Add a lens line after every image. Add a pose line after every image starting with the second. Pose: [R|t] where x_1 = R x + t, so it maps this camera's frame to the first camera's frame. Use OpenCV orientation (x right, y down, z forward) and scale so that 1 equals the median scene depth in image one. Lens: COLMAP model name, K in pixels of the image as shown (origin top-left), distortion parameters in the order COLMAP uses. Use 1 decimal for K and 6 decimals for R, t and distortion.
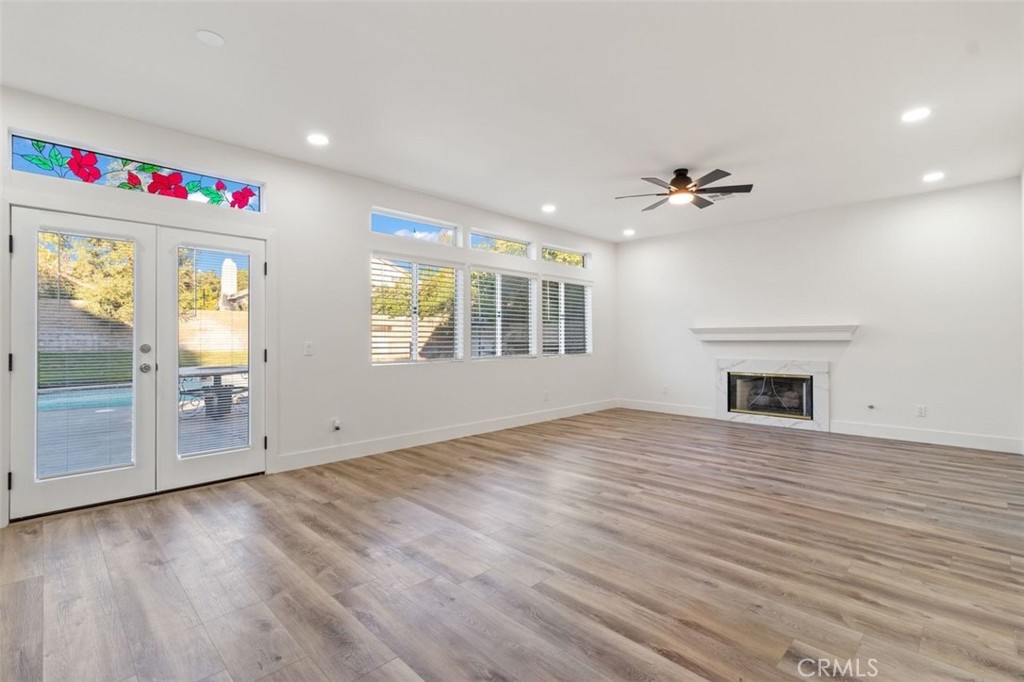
lens RADIAL K [[471.2, 0, 512.0], [0, 471.2, 341.0], [0, 0, 1]] dist [-0.000446, -0.000053]
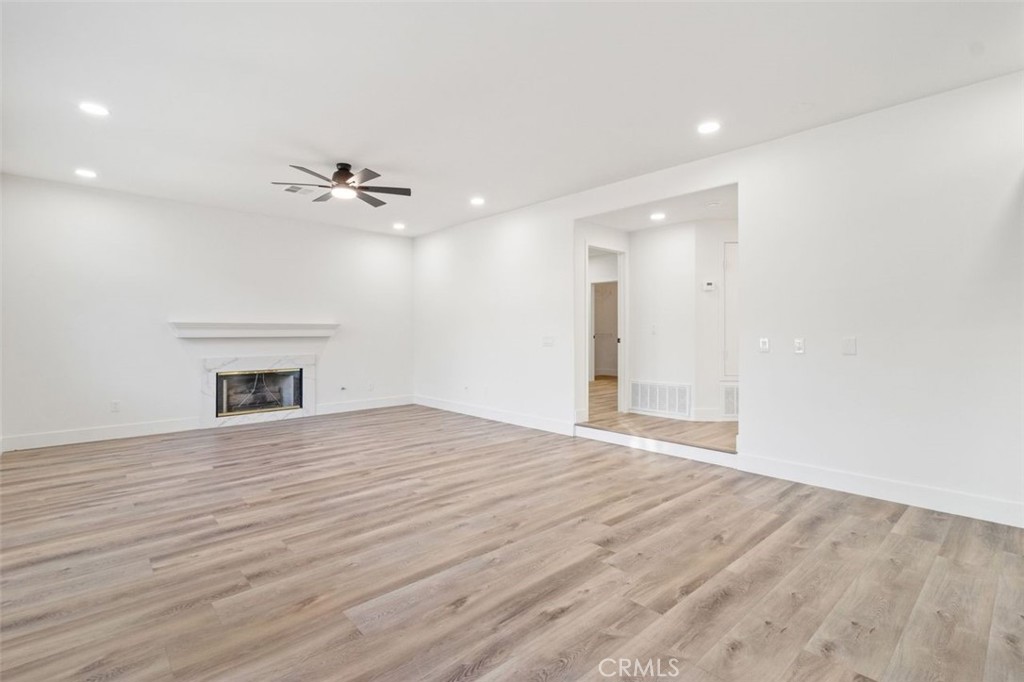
lens RADIAL K [[480.5, 0, 516.0], [0, 480.5, 326.9], [0, 0, 1]] dist [-0.000429, 0.000187]
pose [[0.034668, 0.015389, 0.999280, -0.643807], [0.007927, 0.999846, -0.015672, -0.003105], [-0.999367, 0.008465, 0.034540, 0.601791]]
